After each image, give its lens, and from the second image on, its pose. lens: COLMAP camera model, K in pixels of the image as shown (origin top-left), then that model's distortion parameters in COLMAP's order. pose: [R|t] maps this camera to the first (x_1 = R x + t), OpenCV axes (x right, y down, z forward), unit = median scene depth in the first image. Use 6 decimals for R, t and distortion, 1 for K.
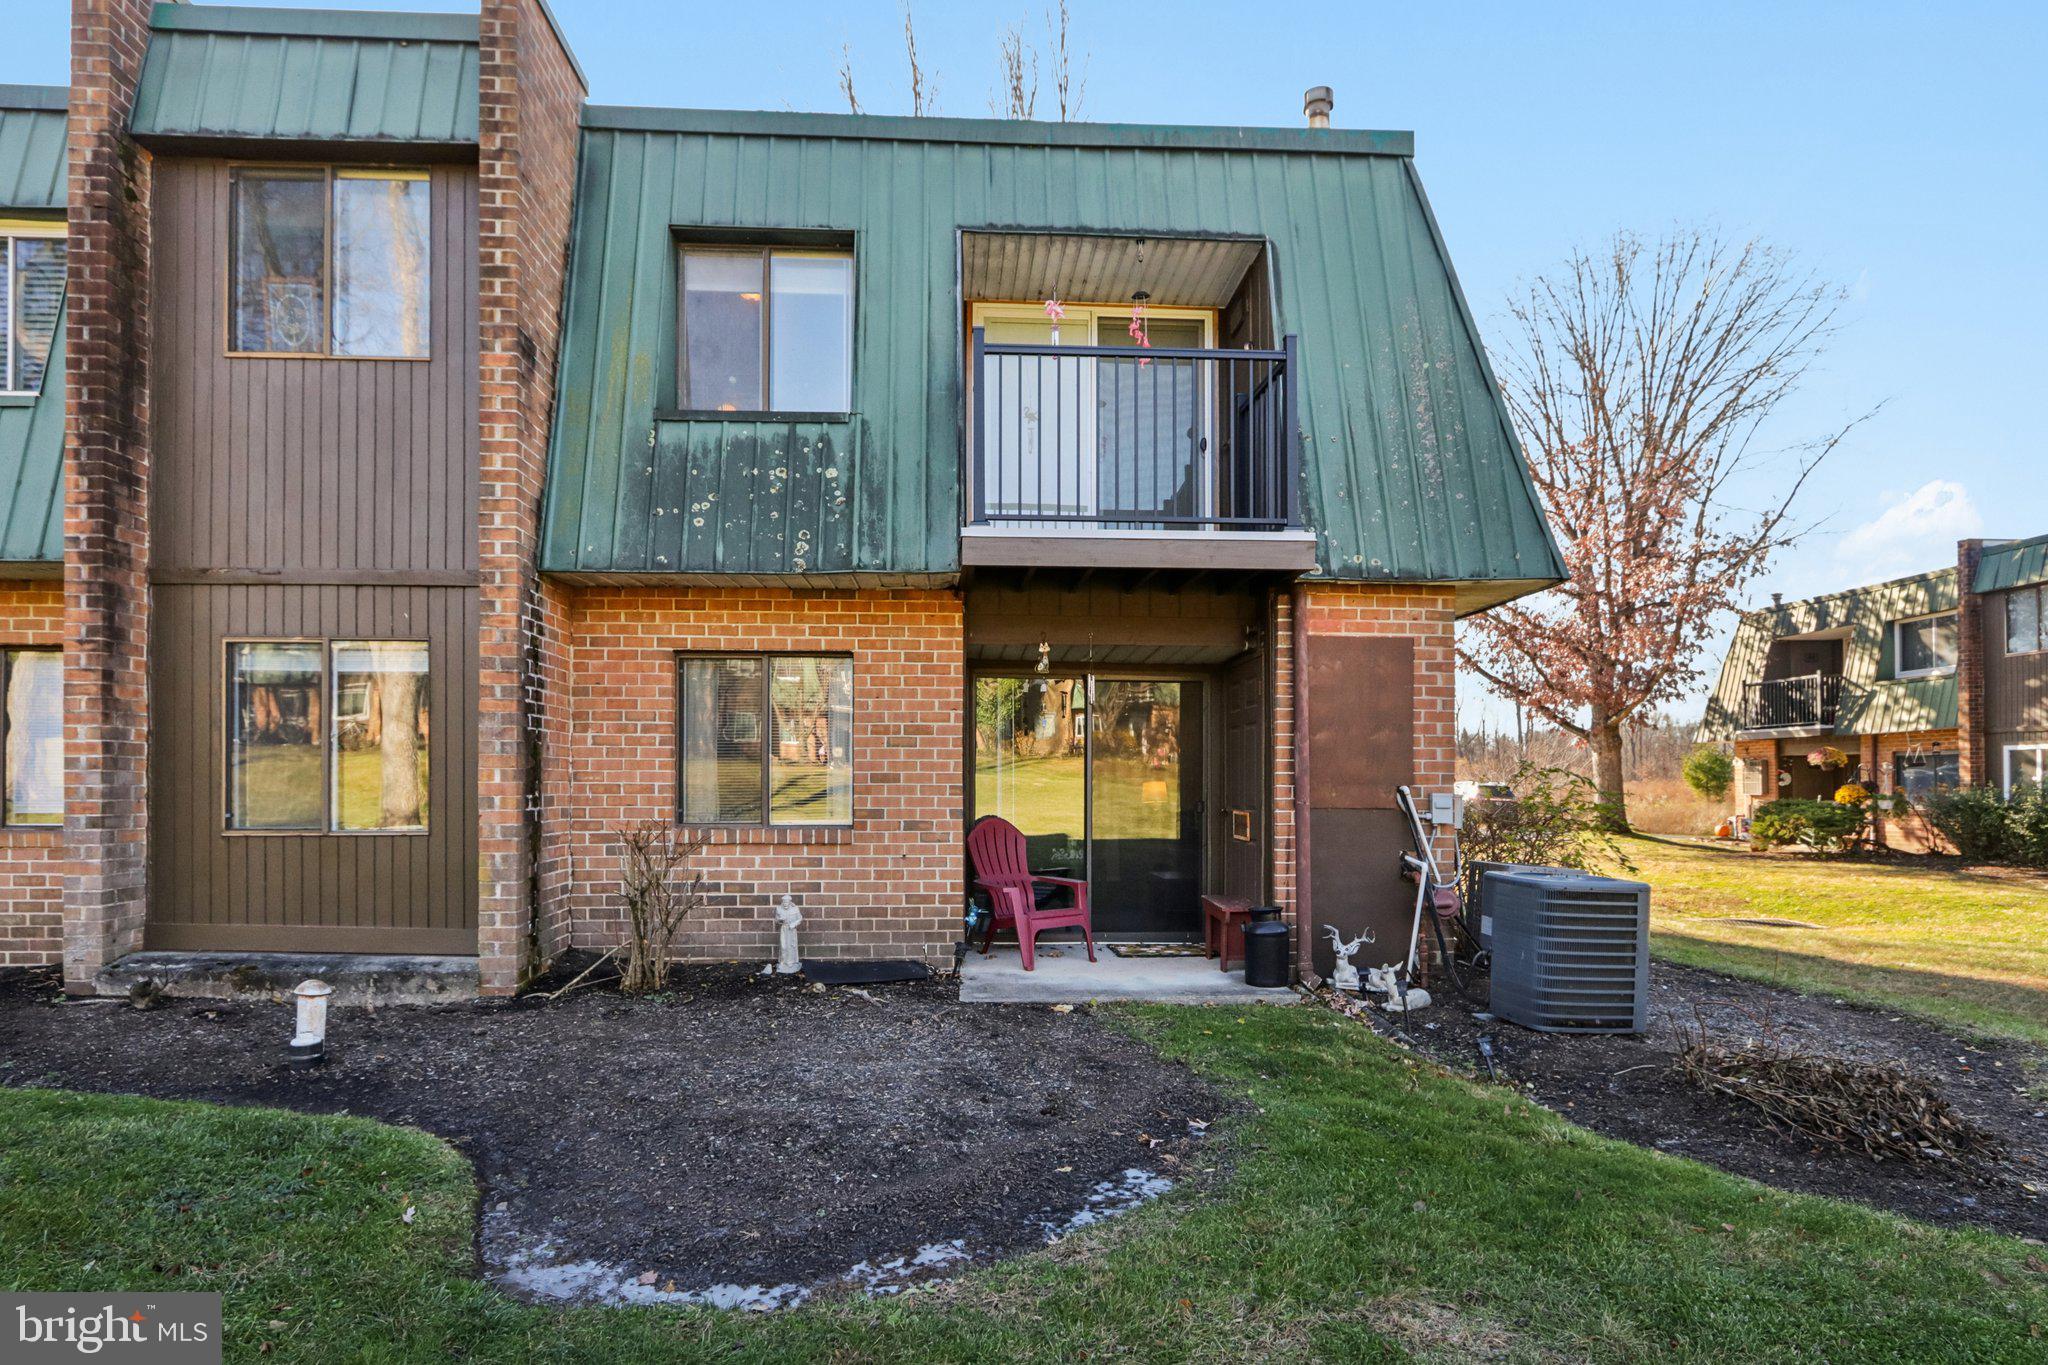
lens RADIAL K [[1046.3, 0, 1014.5], [0, 1046.3, 777.0], [0, 0, 1]] dist [-0.004646, 0.000081]
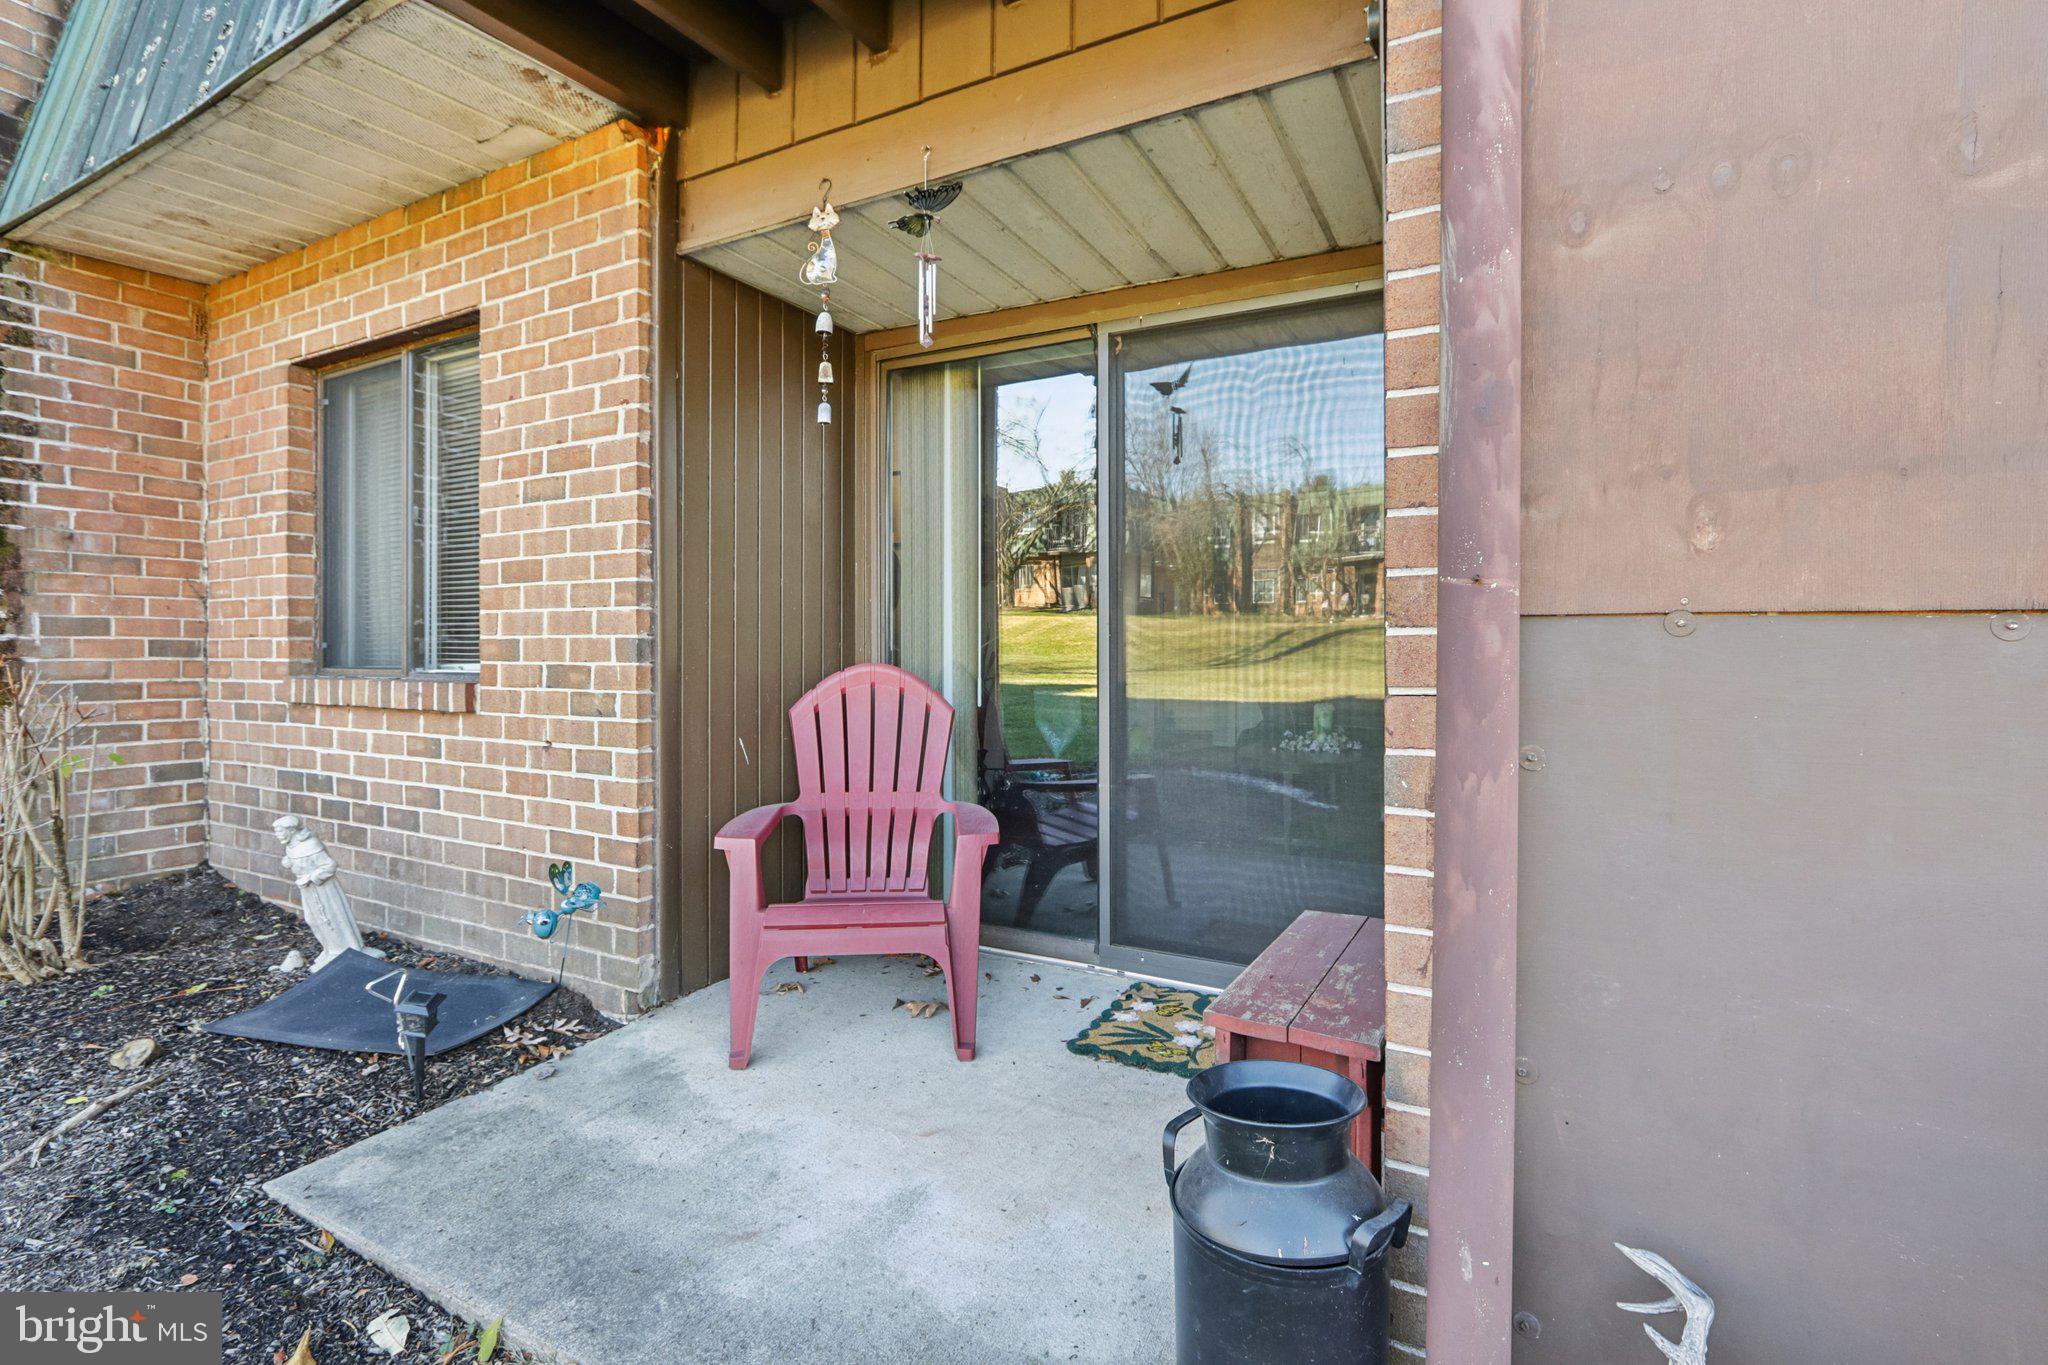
lens RADIAL K [[957.5, 0, 1010.1], [0, 957.5, 644.5], [0, 0, 1]] dist [-0.002770, 0.000089]
pose [[0.844667, -0.005245, -0.535266, 0.285080], [0.005188, 0.999985, -0.001613, 0.035117], [0.535267, -0.001414, 0.844682, 0.774438]]
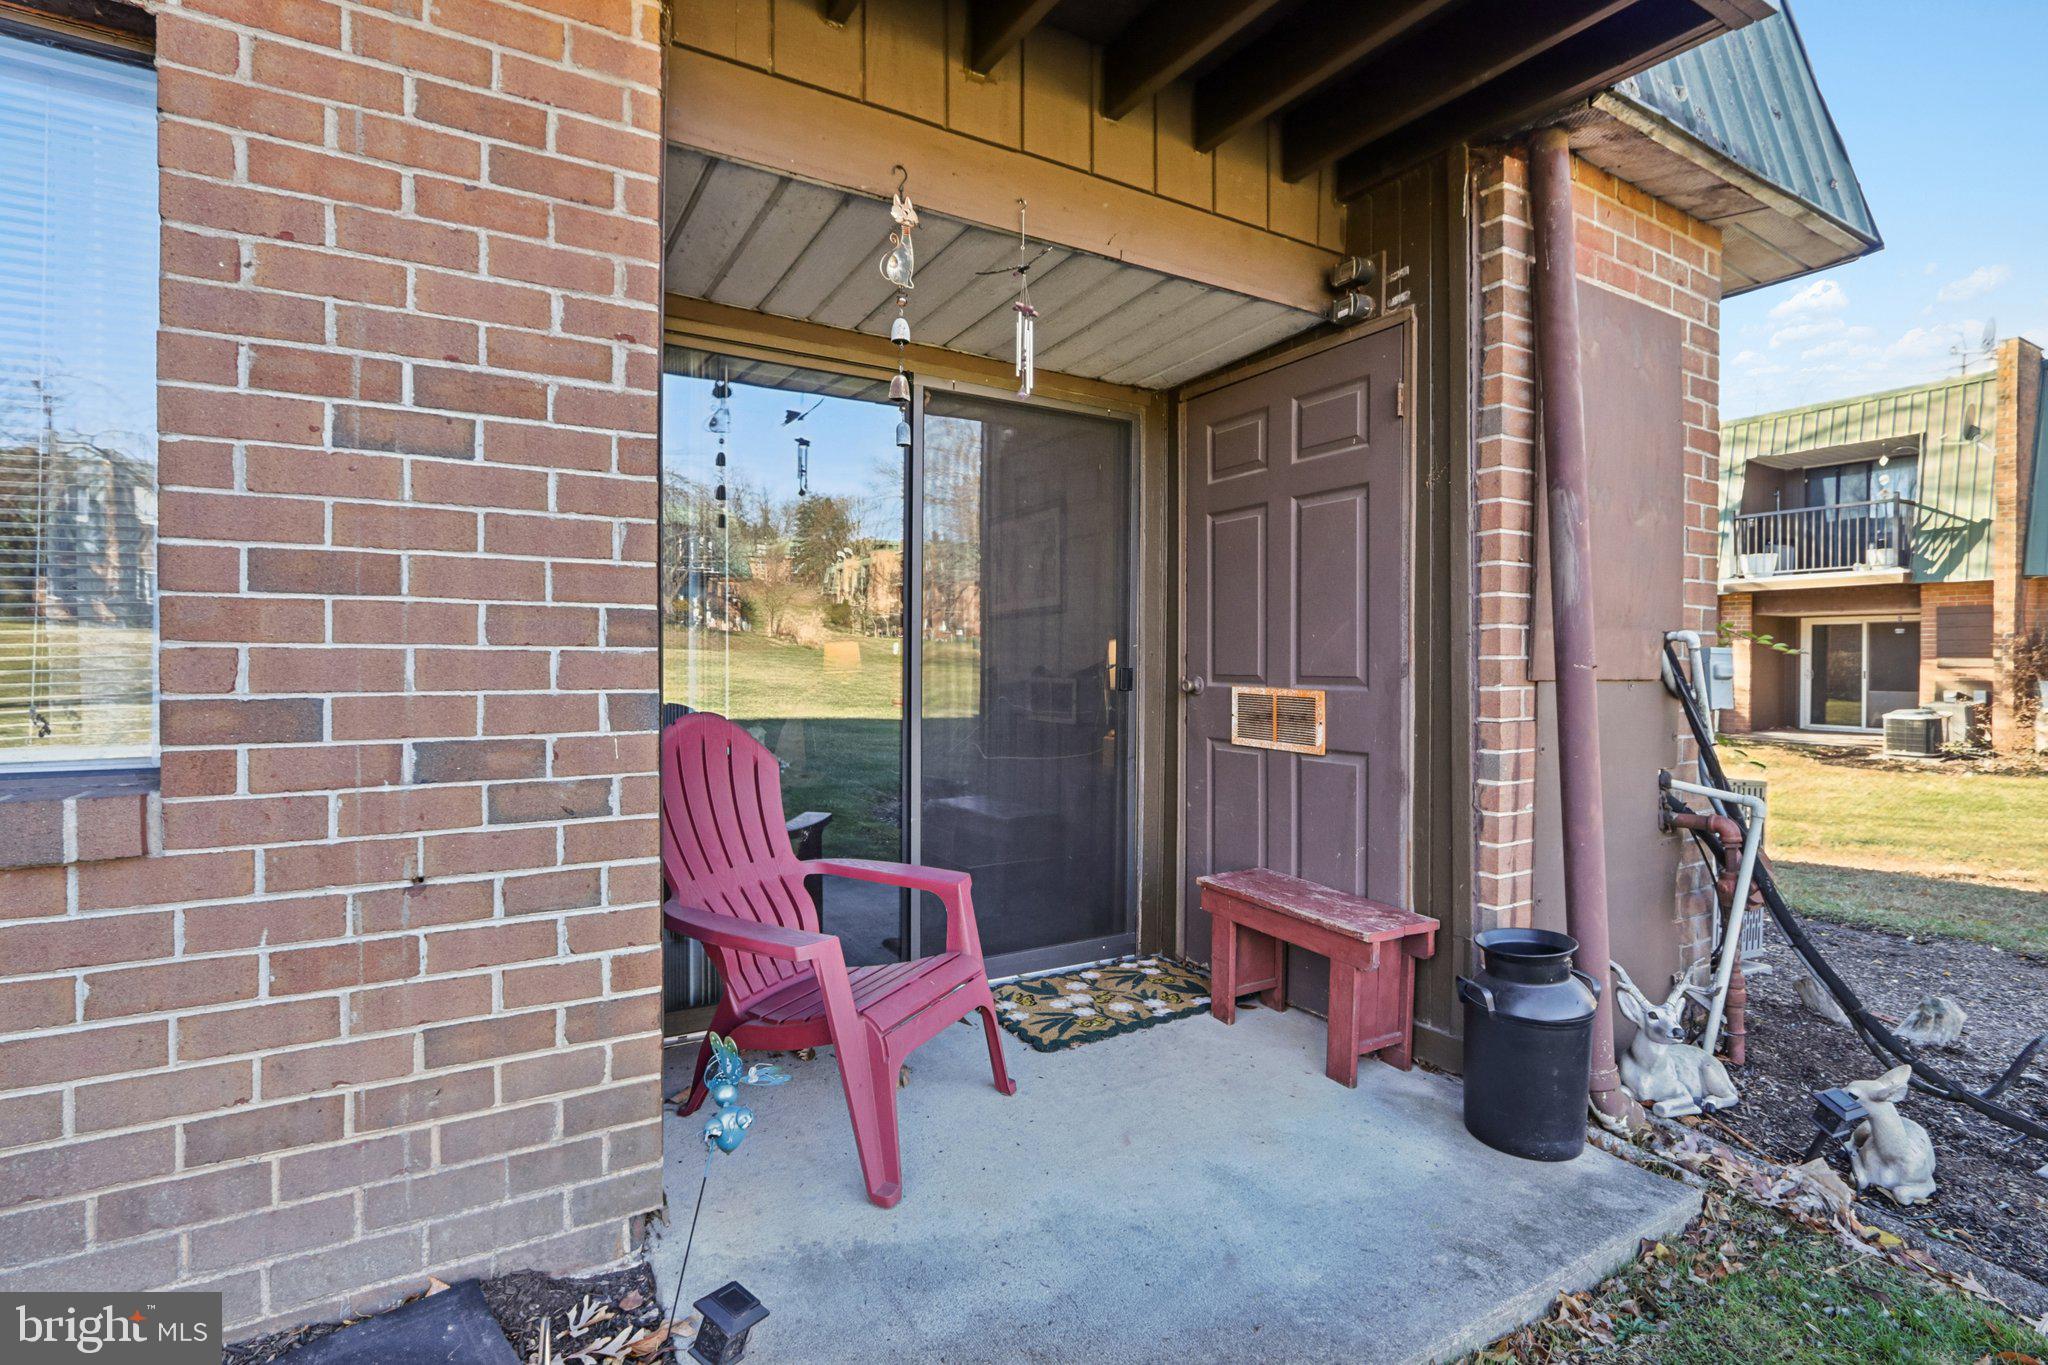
lens RADIAL K [[950.9, 0, 1020.0], [0, 950.9, 667.2], [0, 0, 1]] dist [-0.008264, 0.000219]
pose [[0.889336, -0.002746, 0.457247, -0.081937], [-0.004537, 0.999880, 0.014829, 0.019322], [-0.457232, -0.015263, 0.889216, 0.741974]]
